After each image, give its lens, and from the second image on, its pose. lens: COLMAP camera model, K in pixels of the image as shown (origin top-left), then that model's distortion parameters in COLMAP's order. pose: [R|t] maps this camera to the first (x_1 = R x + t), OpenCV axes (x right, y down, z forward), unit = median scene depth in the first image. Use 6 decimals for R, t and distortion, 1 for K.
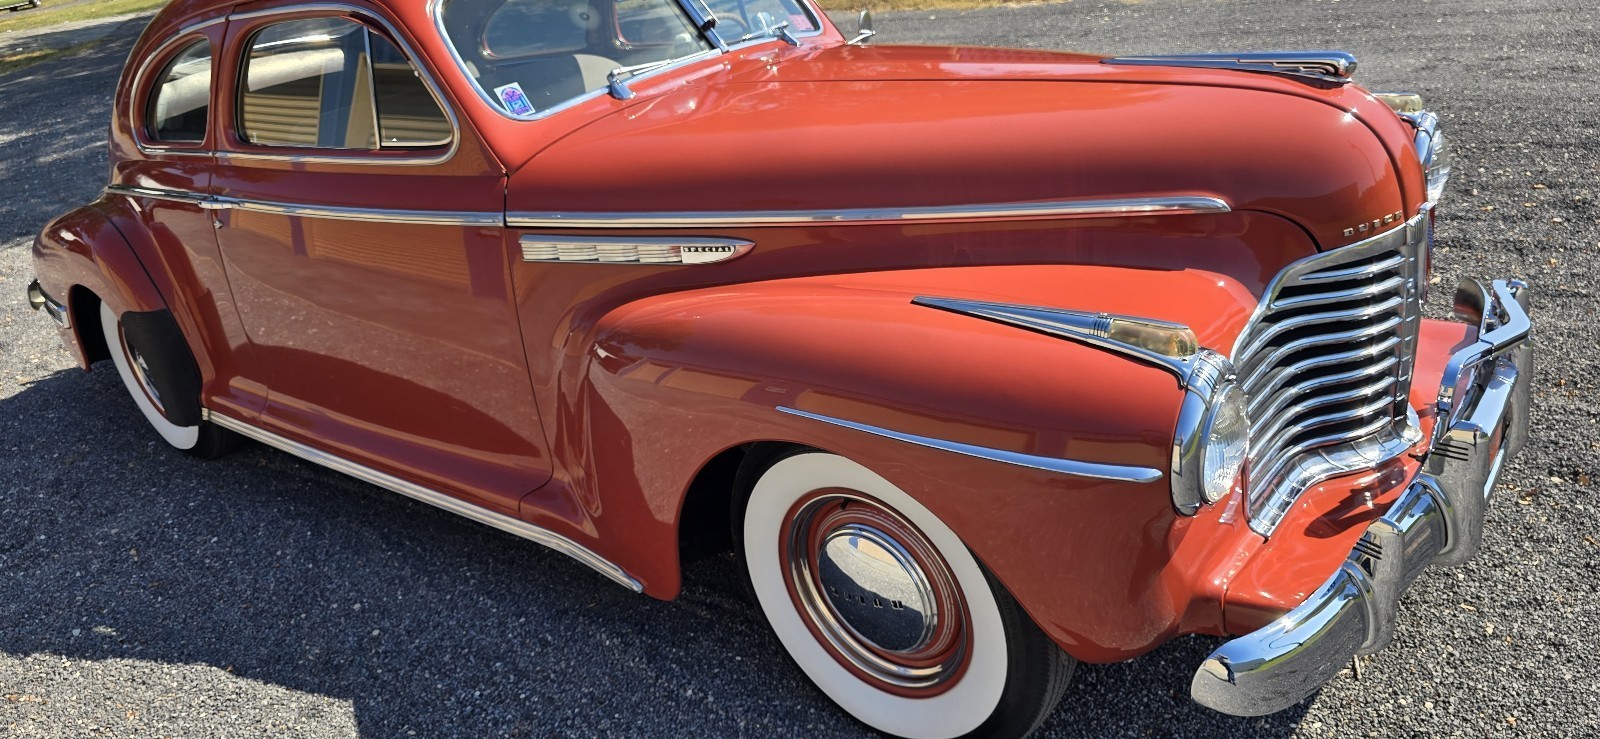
lens RADIAL K [[1031.3, 0, 820.4], [0, 1031.3, 374.0], [0, 0, 1]] dist [0.033517, -0.033631]
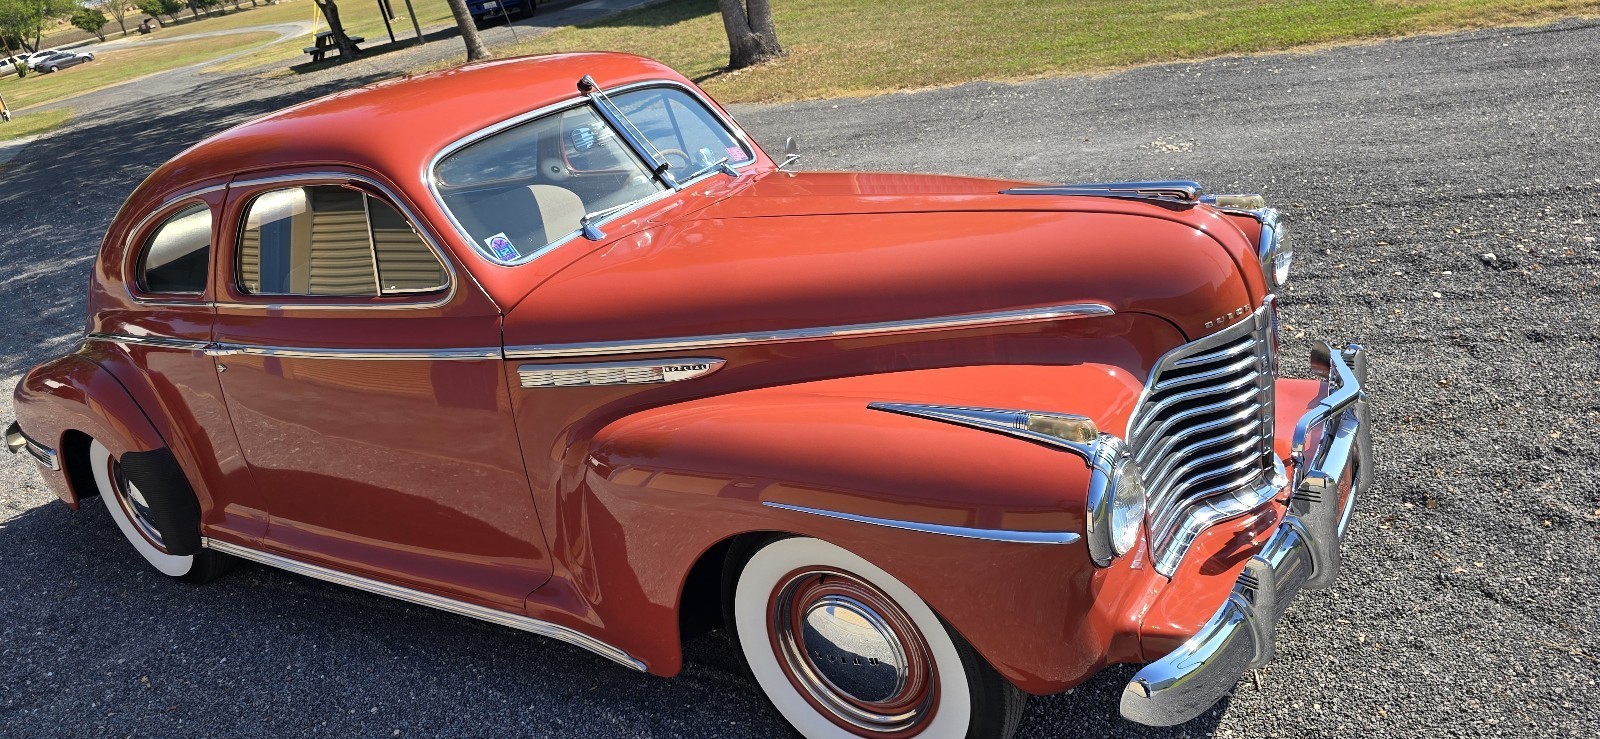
lens RADIAL K [[1021.4, 0, 807.3], [0, 1021.4, 365.7], [0, 0, 1]] dist [0.037899, -0.032751]
pose [[0.995243, -0.071818, 0.065832, -0.043398], [0.076288, 0.994757, -0.068105, -0.031619], [-0.060595, 0.072803, 0.995504, -0.151105]]
